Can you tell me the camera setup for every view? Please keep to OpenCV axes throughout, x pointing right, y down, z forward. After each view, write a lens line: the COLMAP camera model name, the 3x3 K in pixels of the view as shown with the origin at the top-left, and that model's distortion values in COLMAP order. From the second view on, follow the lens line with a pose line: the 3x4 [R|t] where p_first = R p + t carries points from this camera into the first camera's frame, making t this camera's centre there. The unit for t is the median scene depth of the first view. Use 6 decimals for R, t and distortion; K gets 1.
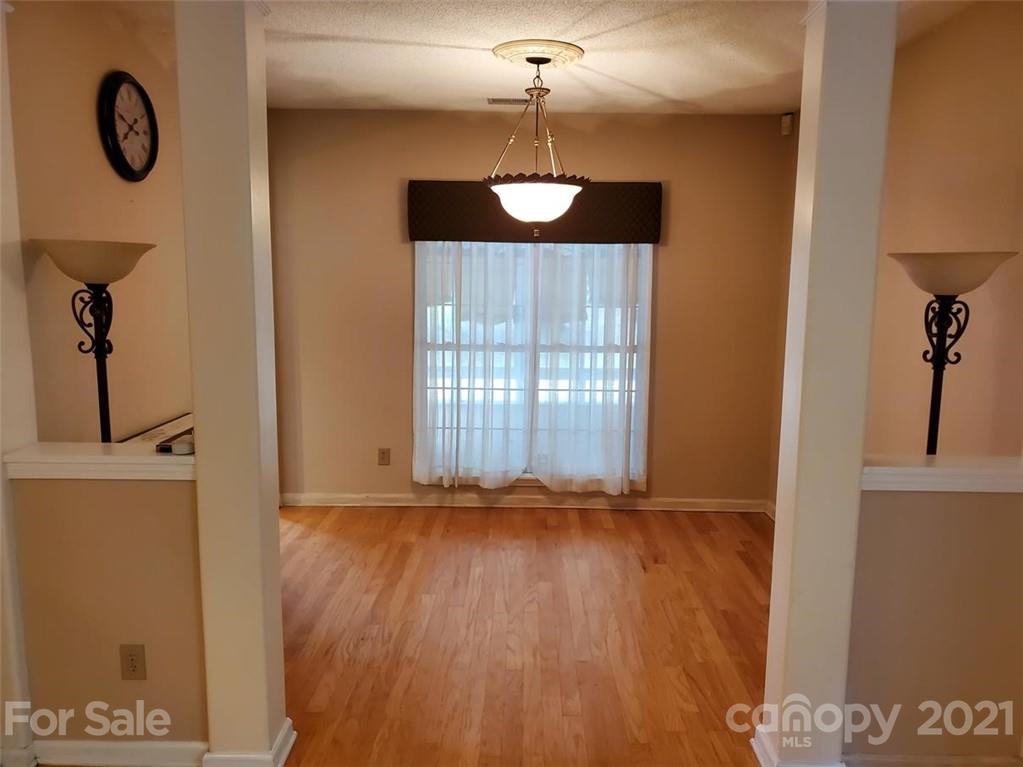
lens RADIAL K [[793.4, 0, 512.8], [0, 793.4, 383.5], [0, 0, 1]] dist [0.096496, -0.151248]
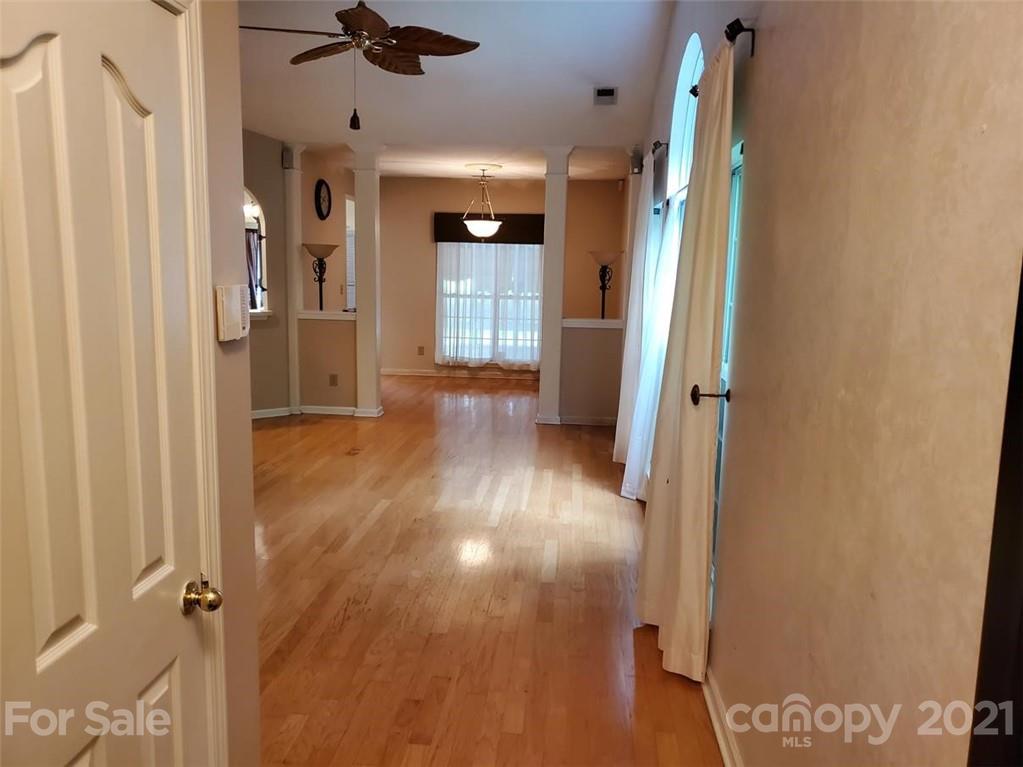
lens RADIAL K [[792.1, 0, 513.8], [0, 792.1, 387.4], [0, 0, 1]] dist [0.109782, -0.292028]
pose [[0.997469, 0.022813, -0.067337, 0.298373], [-0.021855, 0.999650, 0.014936, 0.215510], [0.067654, -0.013427, 0.997618, -1.394895]]
